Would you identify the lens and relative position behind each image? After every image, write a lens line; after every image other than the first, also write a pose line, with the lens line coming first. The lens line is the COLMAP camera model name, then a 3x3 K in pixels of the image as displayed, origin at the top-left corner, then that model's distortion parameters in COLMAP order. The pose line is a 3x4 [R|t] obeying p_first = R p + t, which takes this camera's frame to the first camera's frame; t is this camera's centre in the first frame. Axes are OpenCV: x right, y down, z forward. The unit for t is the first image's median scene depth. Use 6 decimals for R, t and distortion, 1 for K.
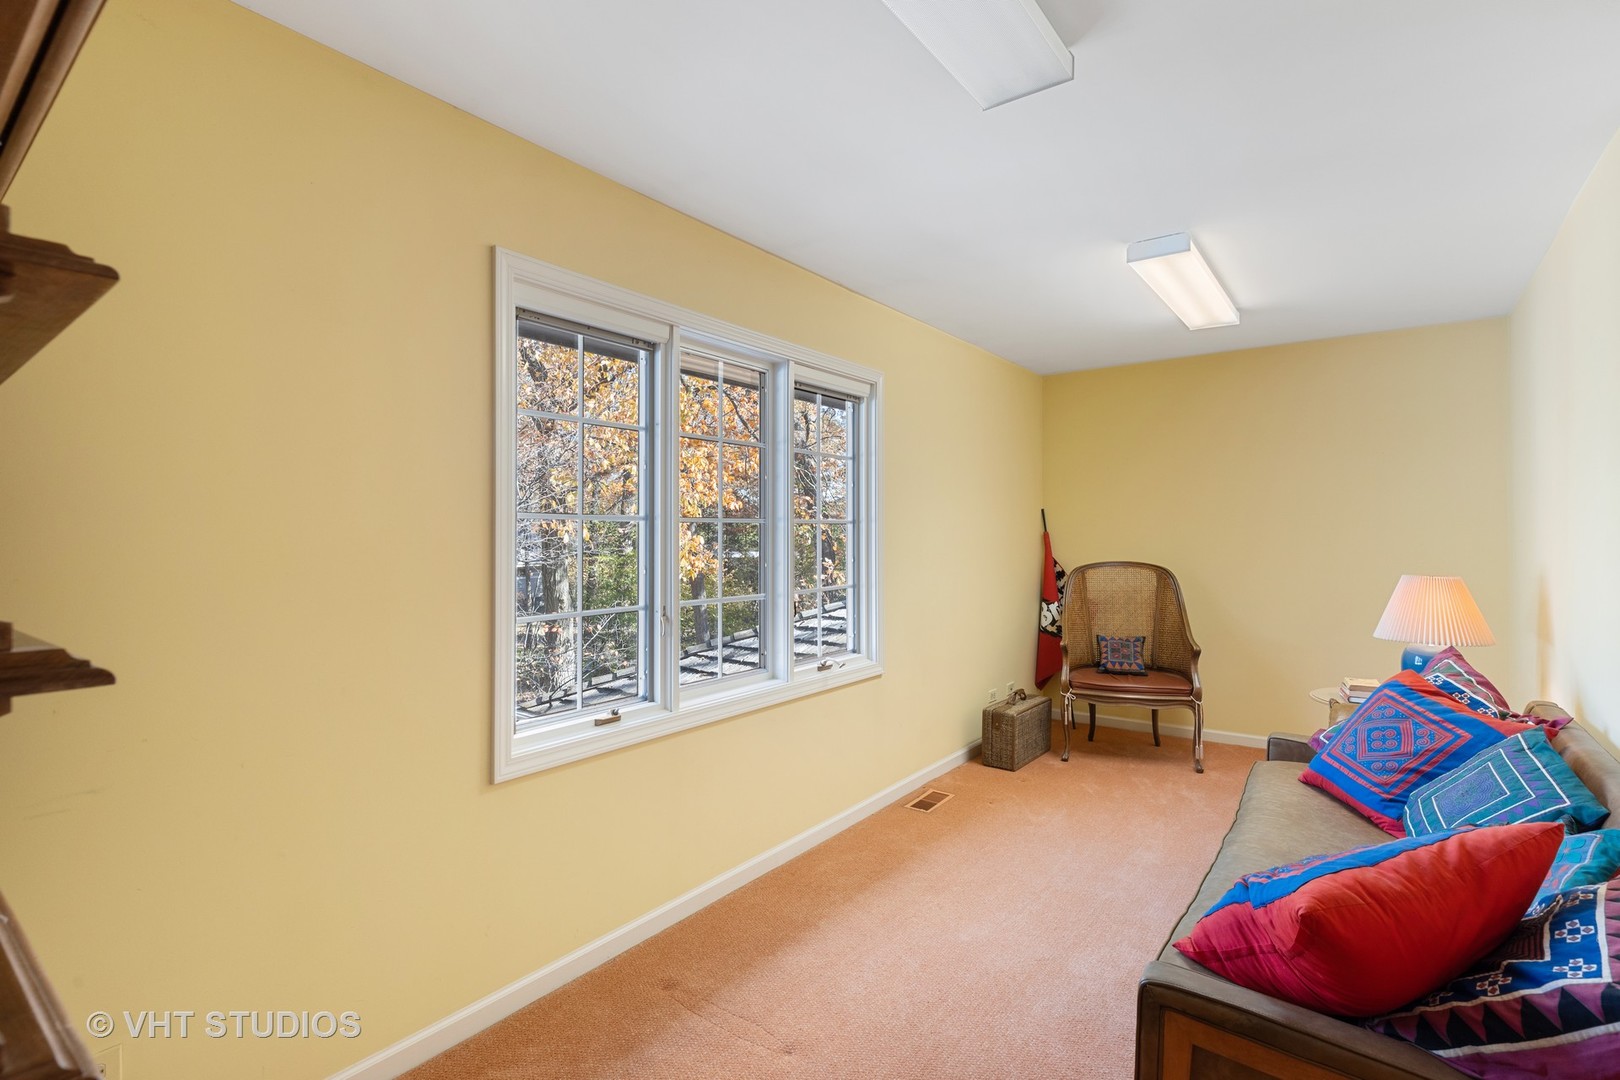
lens RADIAL K [[733.0, 0, 816.9], [0, 733.0, 538.1], [0, 0, 1]] dist [0.021970, -0.007250]
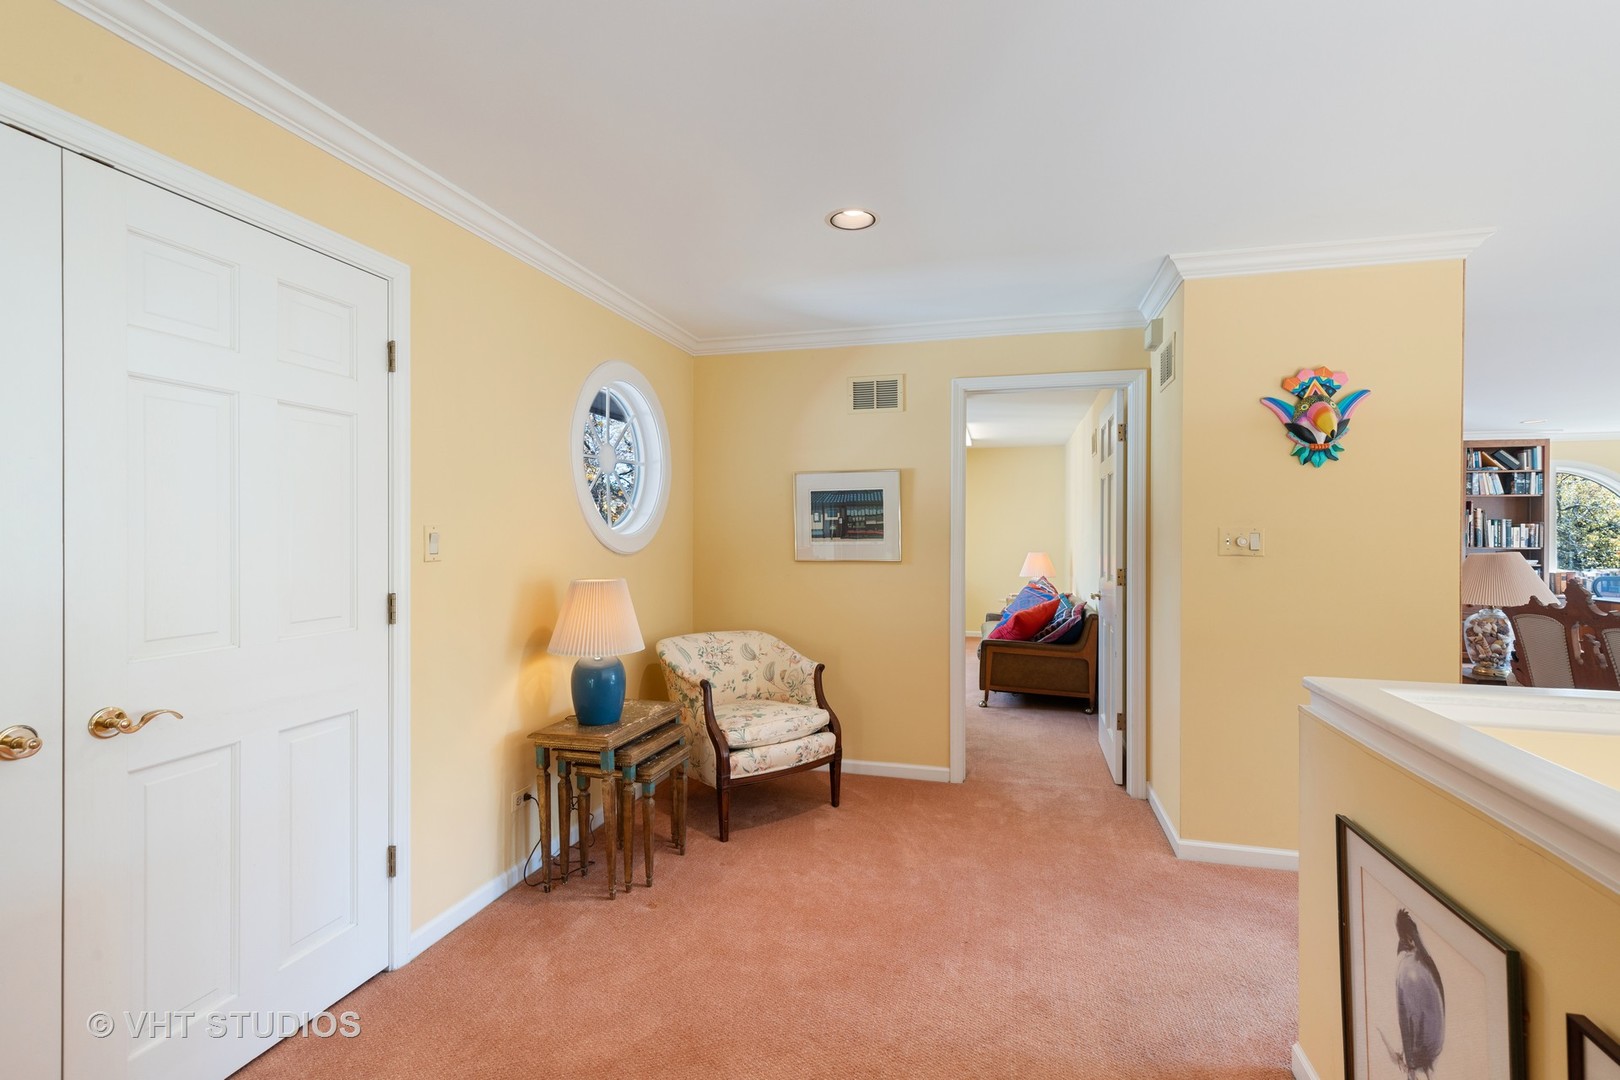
lens RADIAL K [[733.0, 0, 816.9], [0, 733.0, 538.1], [0, 0, 1]] dist [0.021970, -0.007250]
pose [[0.920757, -0.000598, 0.390137, -2.179845], [-0.000723, 0.999994, 0.003238, 0.000074], [-0.390137, -0.003264, 0.920751, -2.623833]]
